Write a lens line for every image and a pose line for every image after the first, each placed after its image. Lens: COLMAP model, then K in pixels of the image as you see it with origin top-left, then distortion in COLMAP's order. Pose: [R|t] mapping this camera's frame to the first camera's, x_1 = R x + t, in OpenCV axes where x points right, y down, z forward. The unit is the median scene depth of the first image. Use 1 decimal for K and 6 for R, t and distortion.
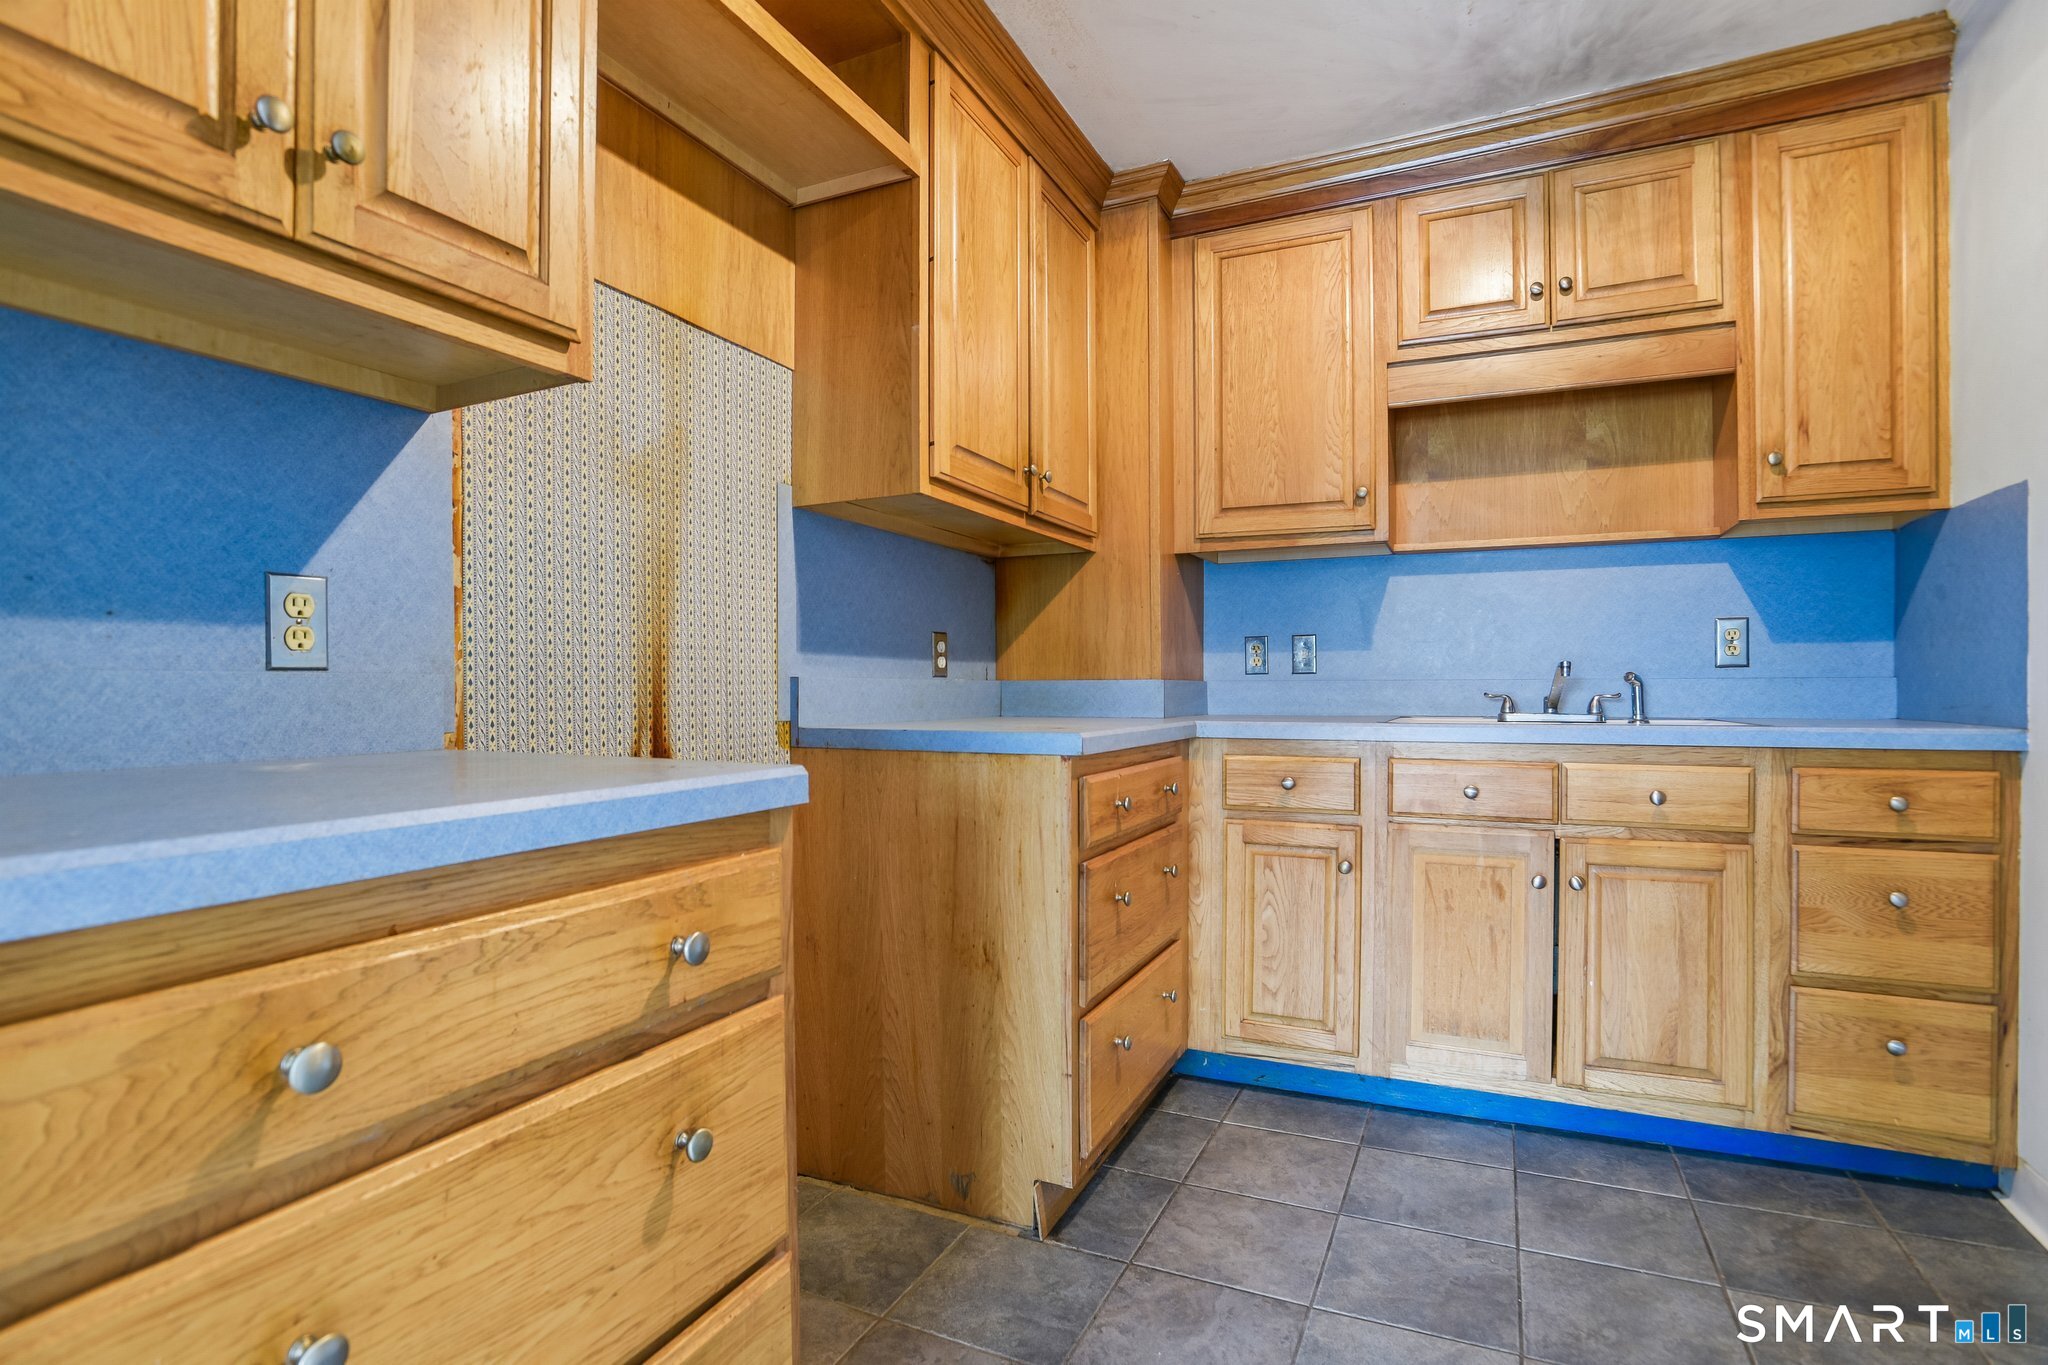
lens RADIAL K [[993.3, 0, 1020.0], [0, 993.3, 691.5], [0, 0, 1]] dist [-0.047712, 0.013117]
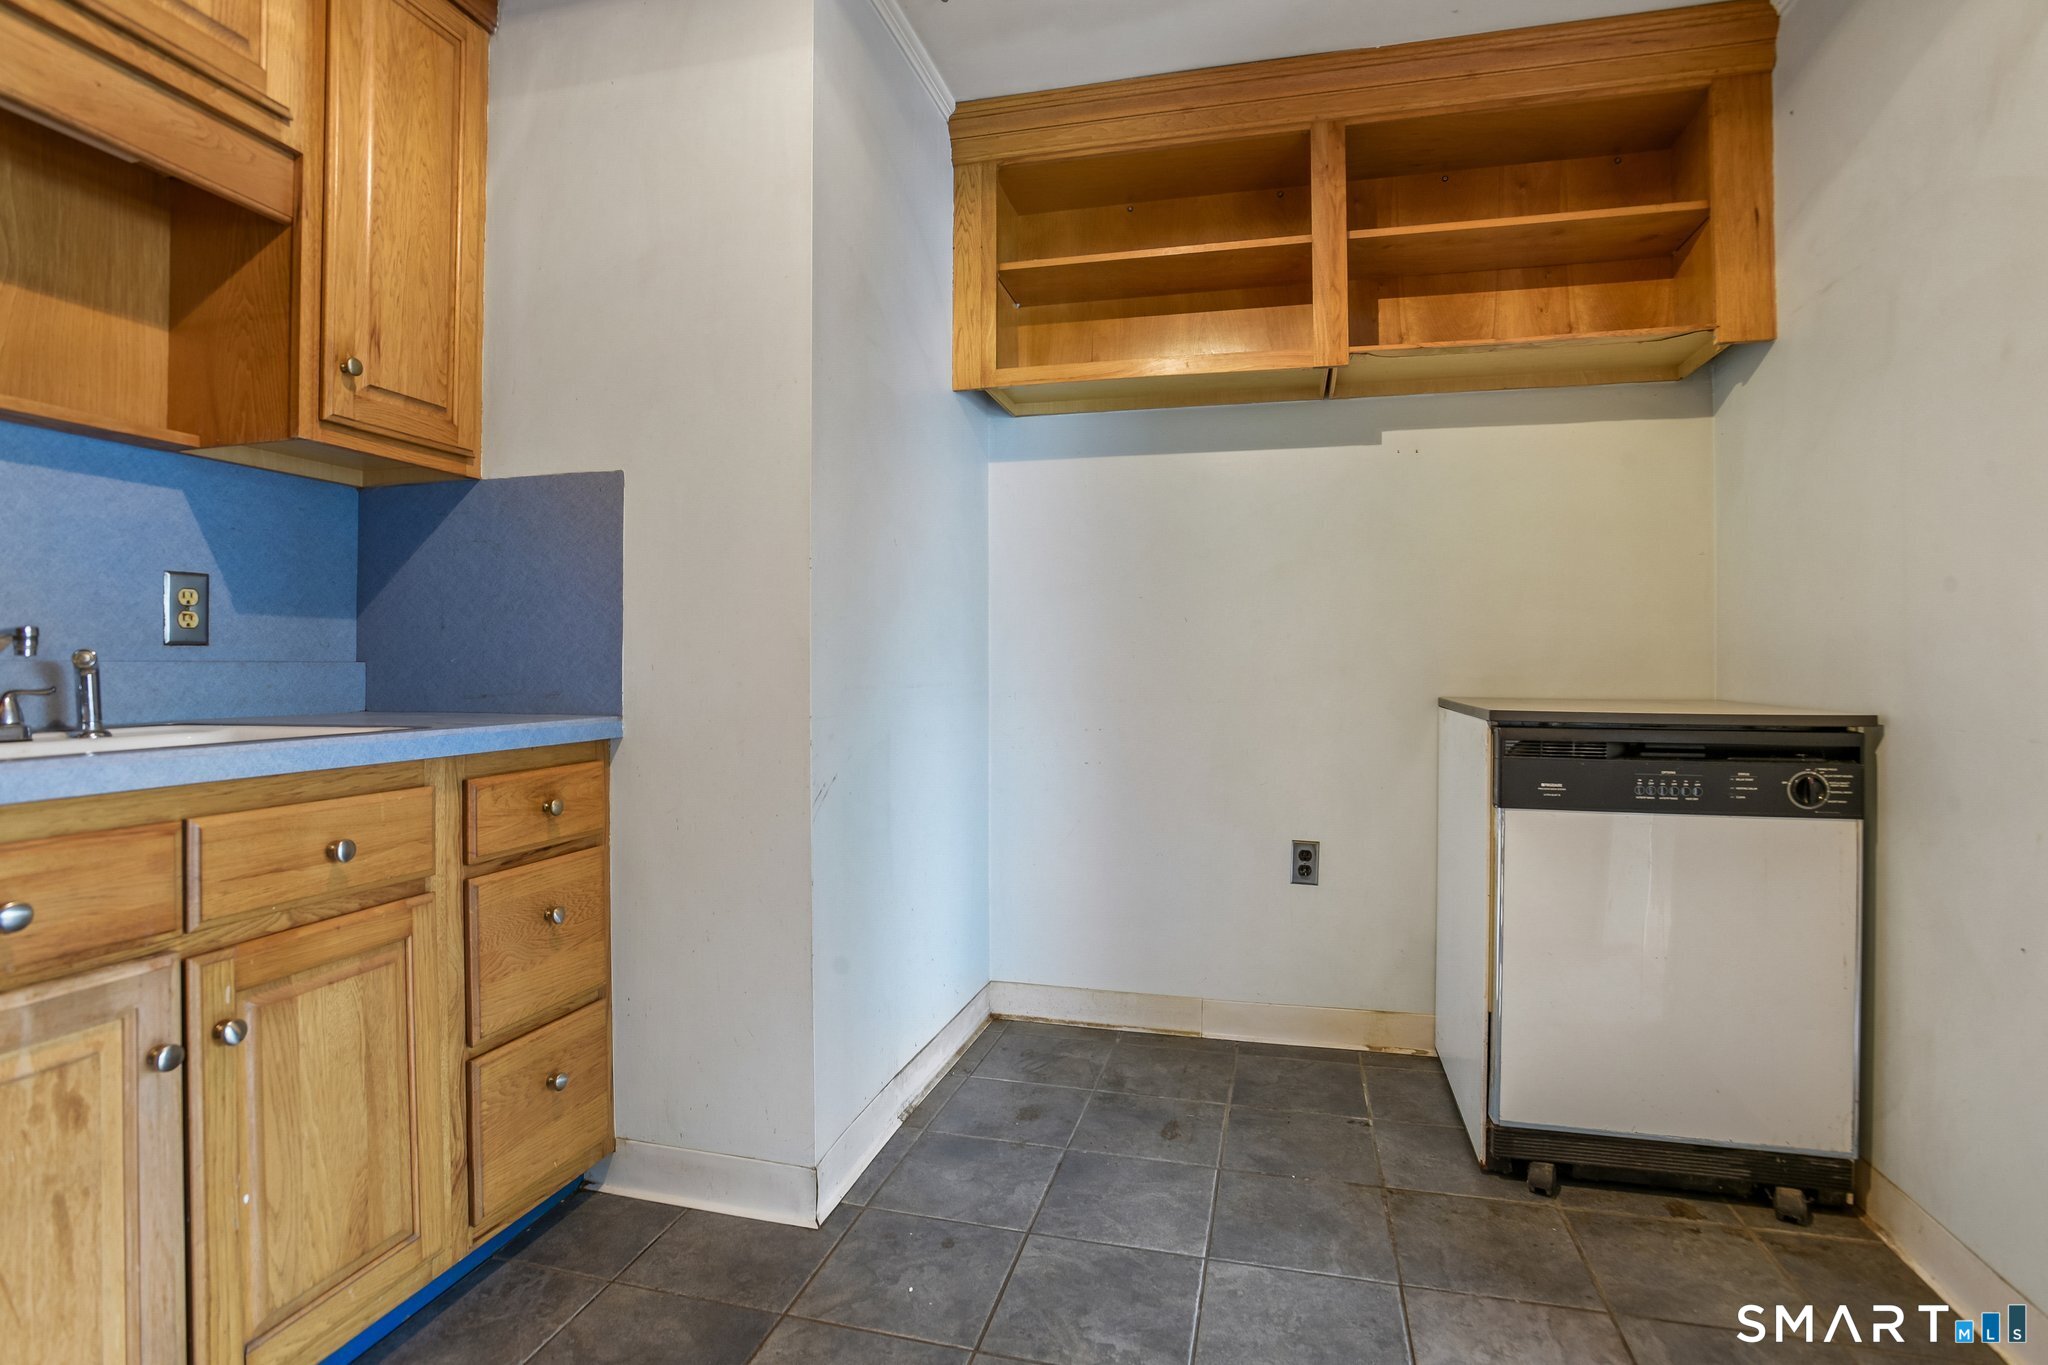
lens RADIAL K [[993.3, 0, 1033.0], [0, 993.3, 668.9], [0, 0, 1]] dist [-0.047712, 0.013117]
pose [[-0.192602, 0.001997, 0.981275, -0.050835], [0.002229, 0.999996, -0.001597, -0.007061], [-0.981274, 0.001880, -0.192606, 0.658680]]
